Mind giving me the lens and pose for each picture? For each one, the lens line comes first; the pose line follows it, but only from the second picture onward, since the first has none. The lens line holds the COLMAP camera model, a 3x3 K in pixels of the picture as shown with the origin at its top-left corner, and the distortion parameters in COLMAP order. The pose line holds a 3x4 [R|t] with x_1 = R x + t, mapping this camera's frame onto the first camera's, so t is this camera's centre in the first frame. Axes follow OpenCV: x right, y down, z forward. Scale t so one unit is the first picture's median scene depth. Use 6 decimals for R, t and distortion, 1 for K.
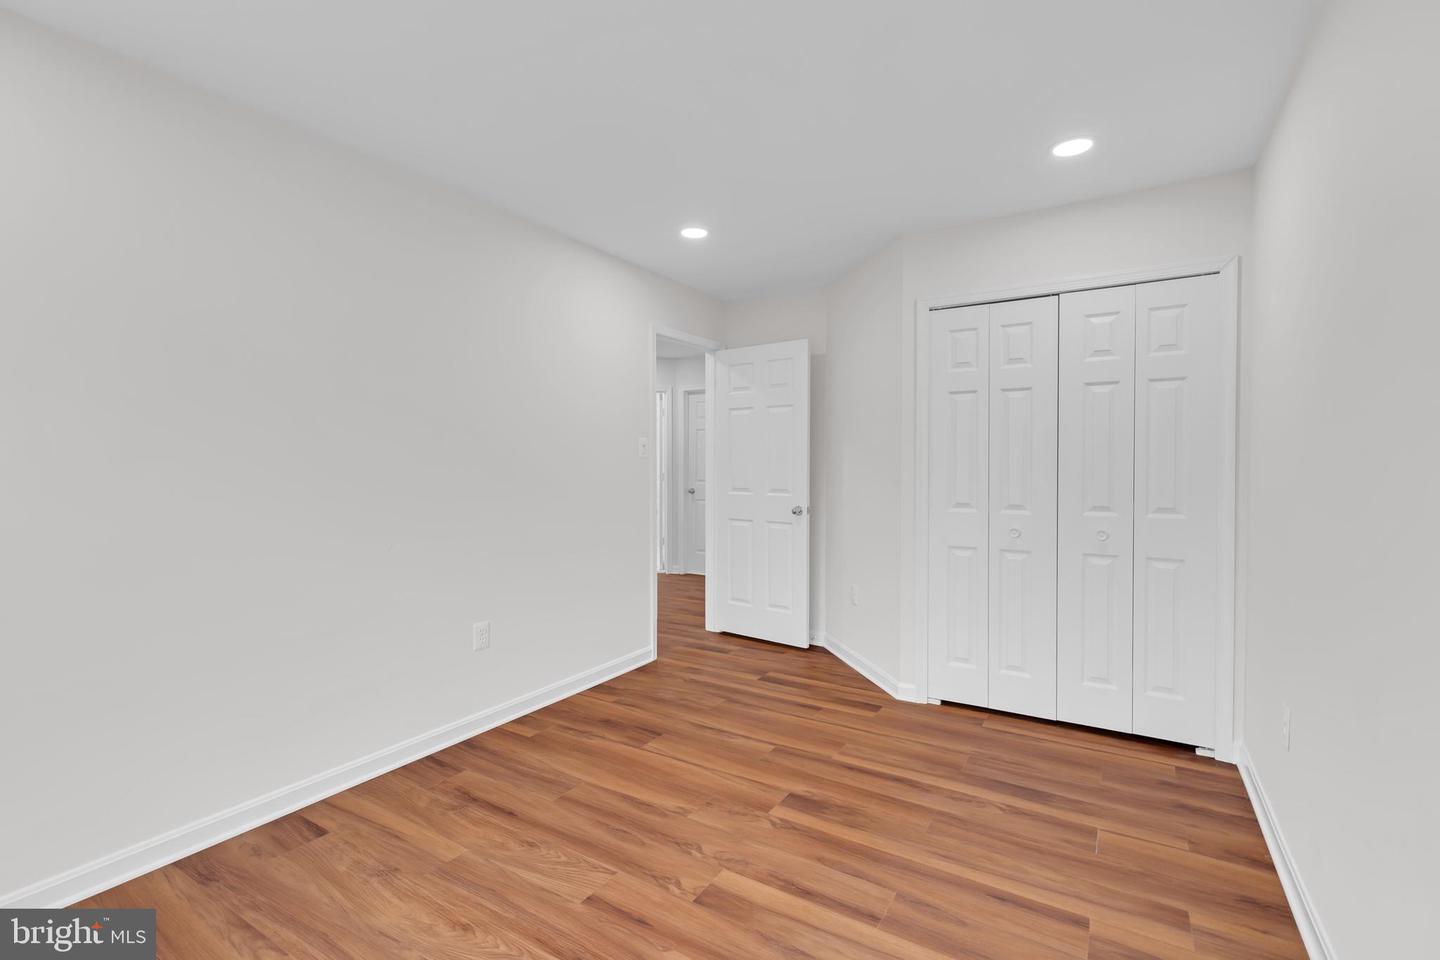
lens RADIAL K [[608.1, 0, 719.3], [0, 608.1, 478.5], [0, 0, 1]] dist [-0.000724, -0.000068]
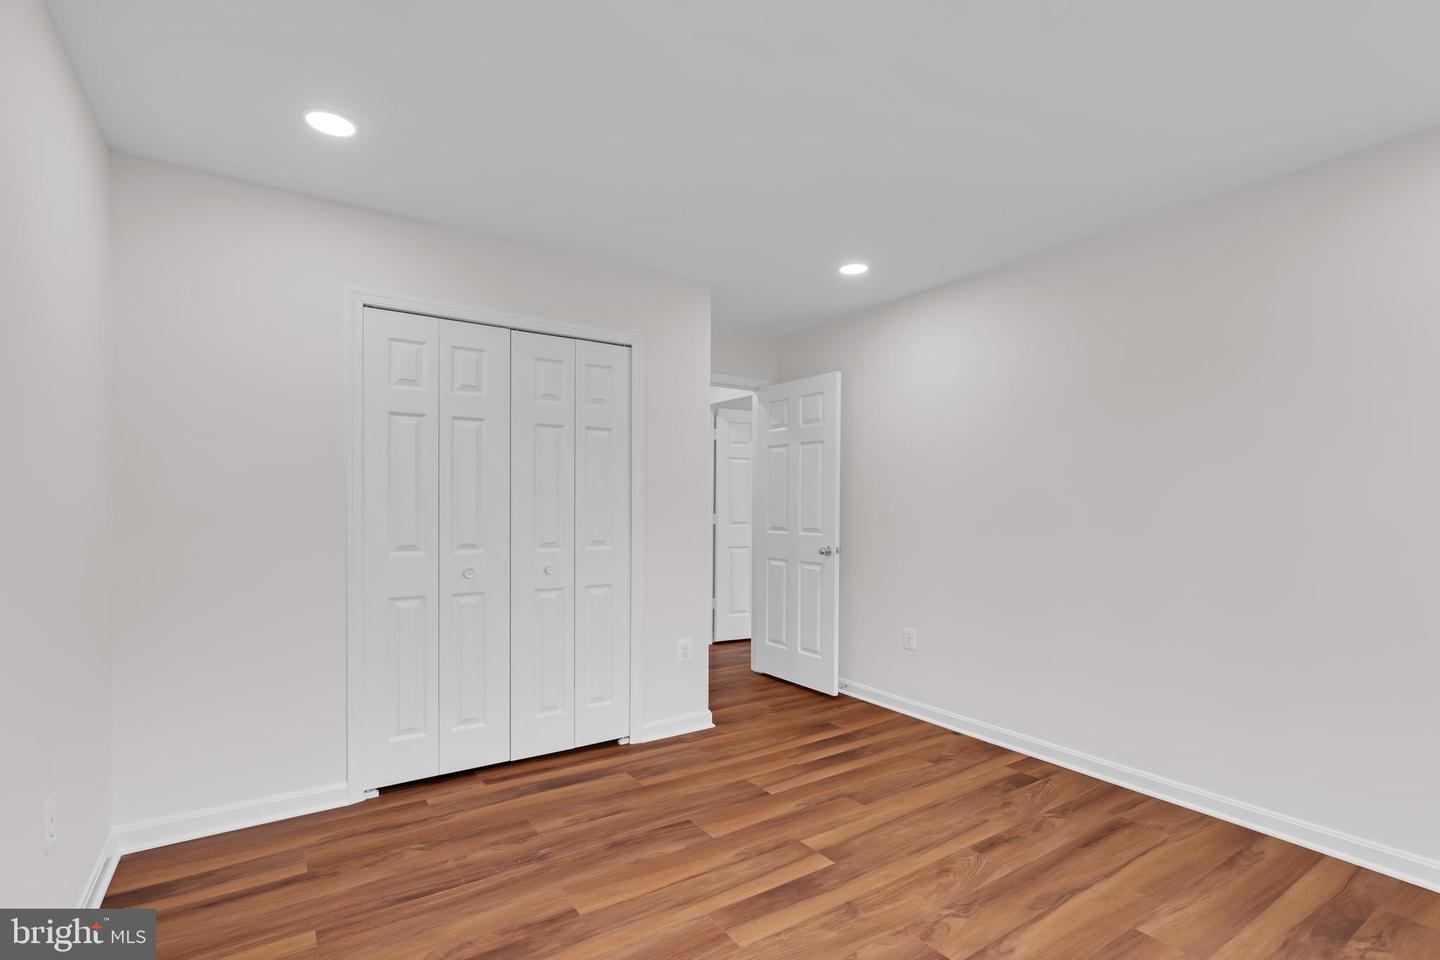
lens RADIAL K [[689.5, 0, 747.3], [0, 689.5, 514.7], [0, 0, 1]] dist [0.003477, 0.000185]
pose [[0.387156, -0.003332, 0.922008, -1.018355], [0.002297, 0.999994, 0.002649, -0.009680], [-0.922011, 0.001093, 0.387162, 0.661197]]
